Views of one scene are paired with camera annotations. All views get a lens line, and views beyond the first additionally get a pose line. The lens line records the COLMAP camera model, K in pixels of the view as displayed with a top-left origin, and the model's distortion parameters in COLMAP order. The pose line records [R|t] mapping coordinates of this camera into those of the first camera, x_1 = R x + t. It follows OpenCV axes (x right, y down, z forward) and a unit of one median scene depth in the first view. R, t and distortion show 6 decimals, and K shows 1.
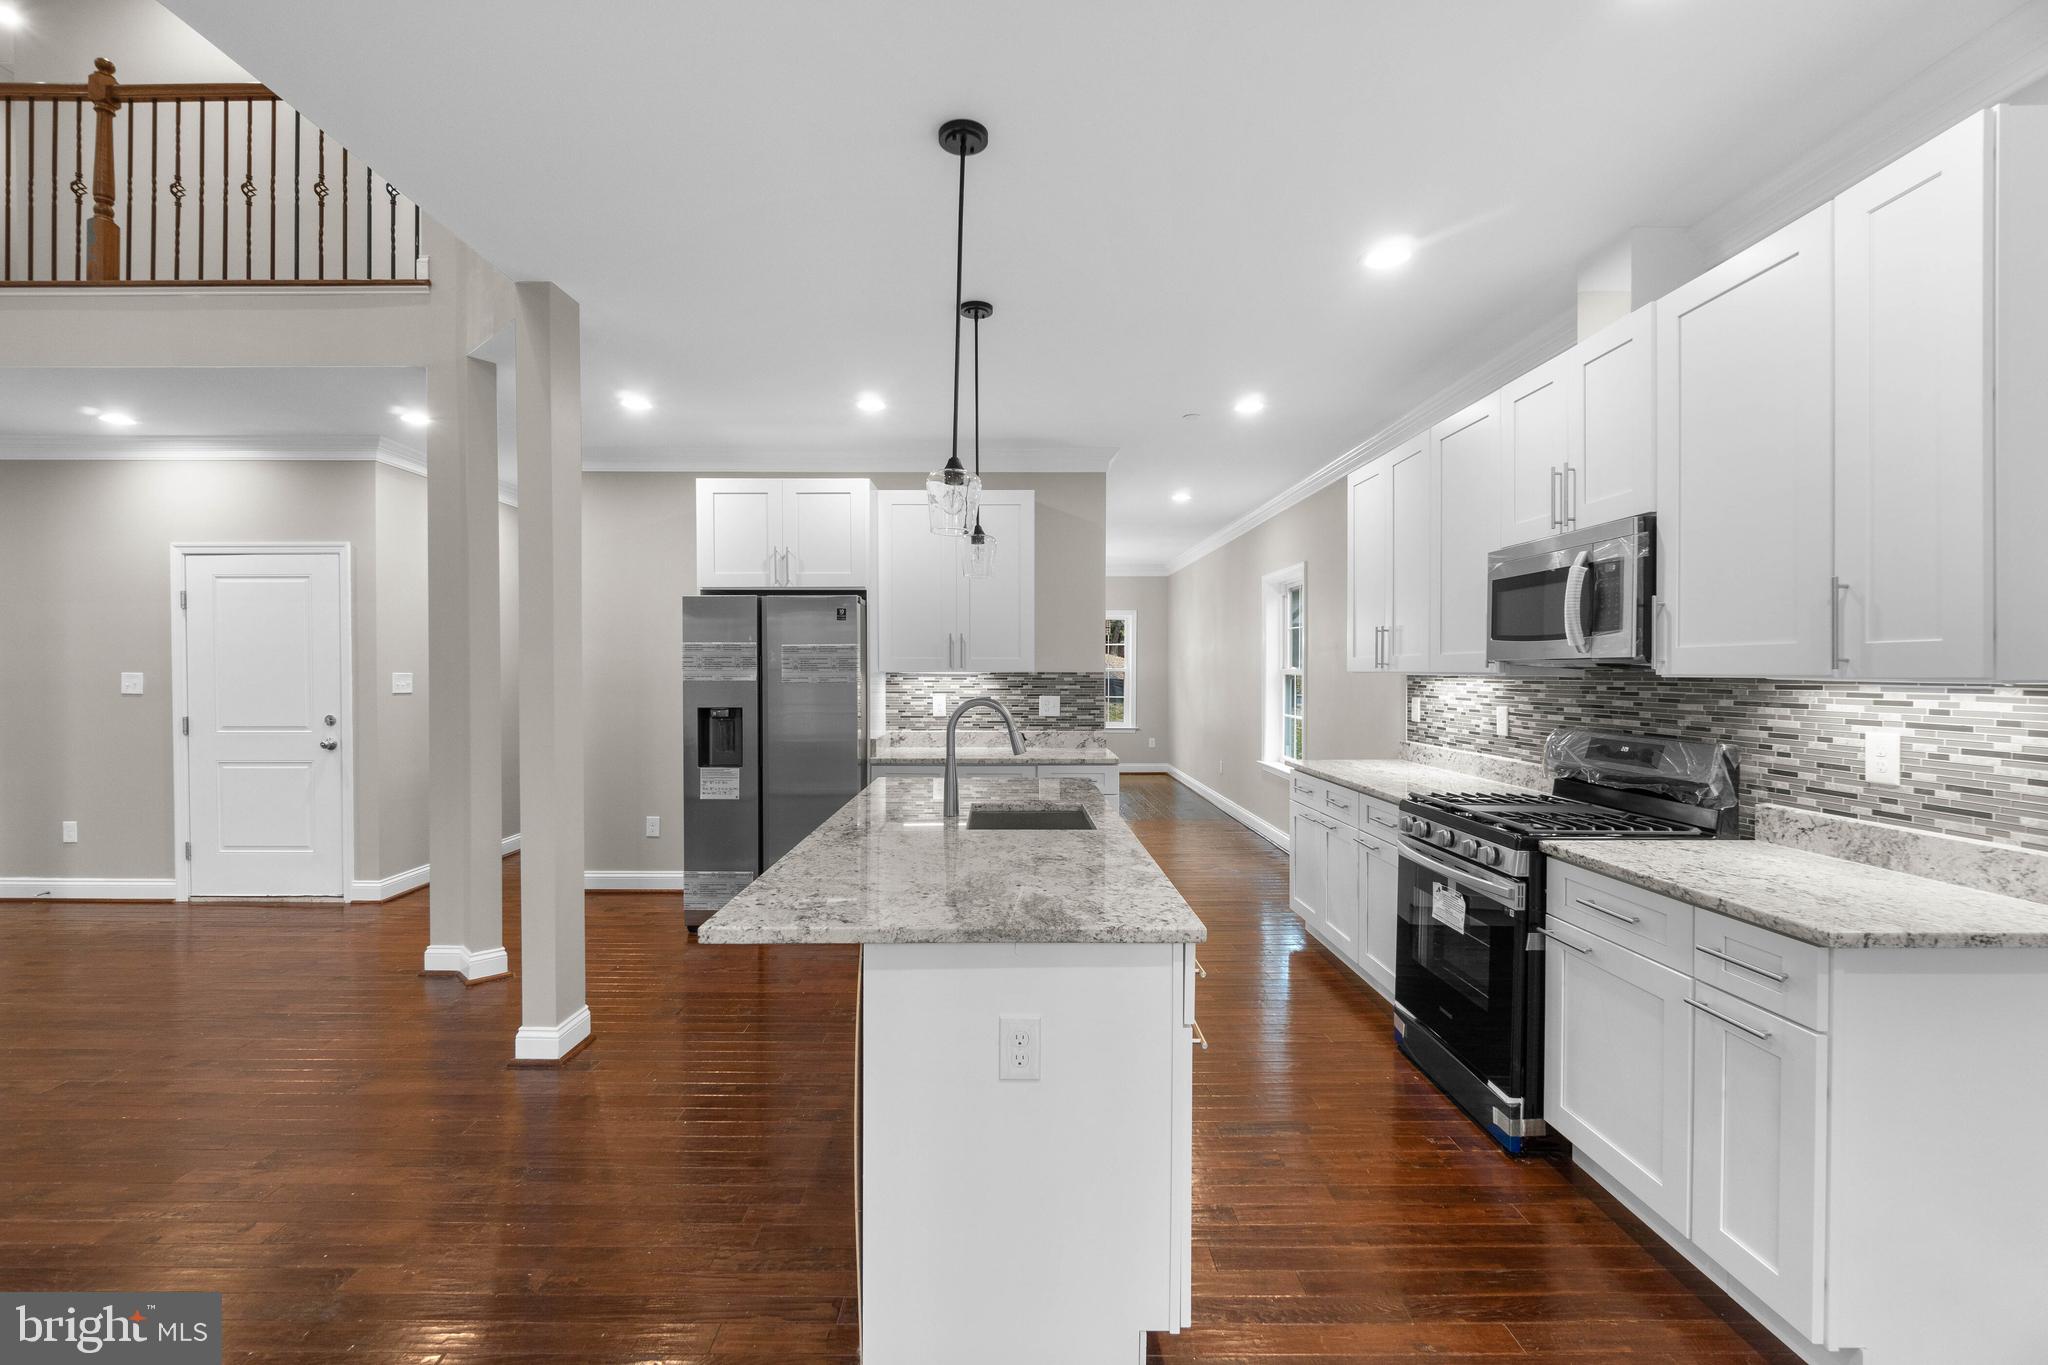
lens RADIAL K [[873.5, 0, 1016.1], [0, 873.5, 677.2], [0, 0, 1]] dist [-0.004314, -0.000038]
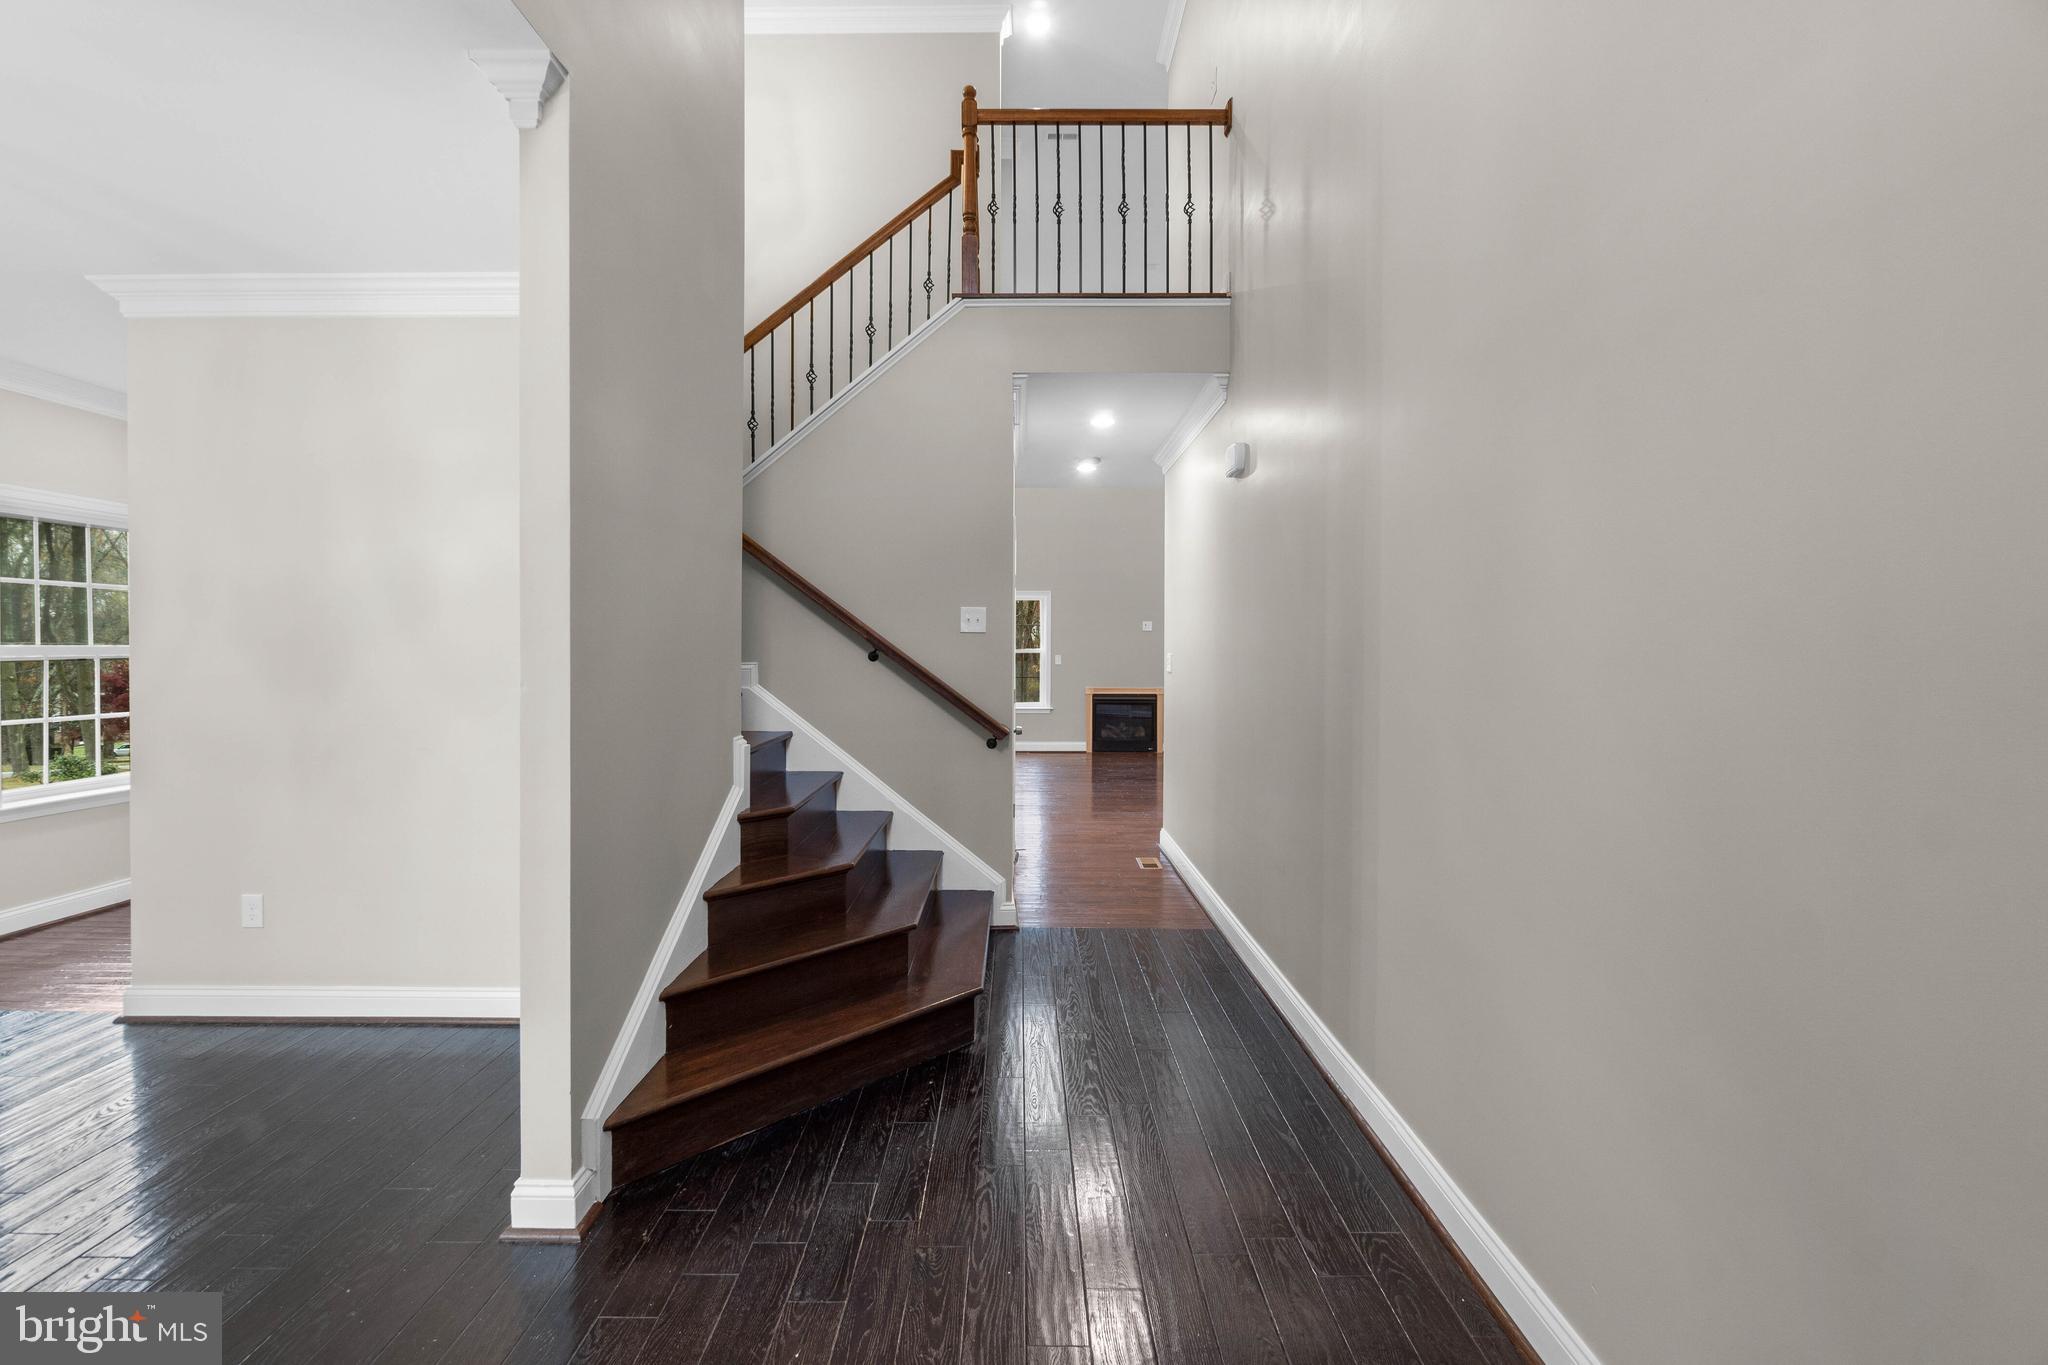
lens RADIAL K [[829.8, 0, 1033.3], [0, 829.8, 635.7], [0, 0, 1]] dist [-0.000631, -0.000025]
pose [[0.999902, -0.003112, 0.013644, -0.991372], [0.003534, 0.999513, -0.031009, -0.013163], [-0.013541, 0.031054, 0.999426, 0.013964]]
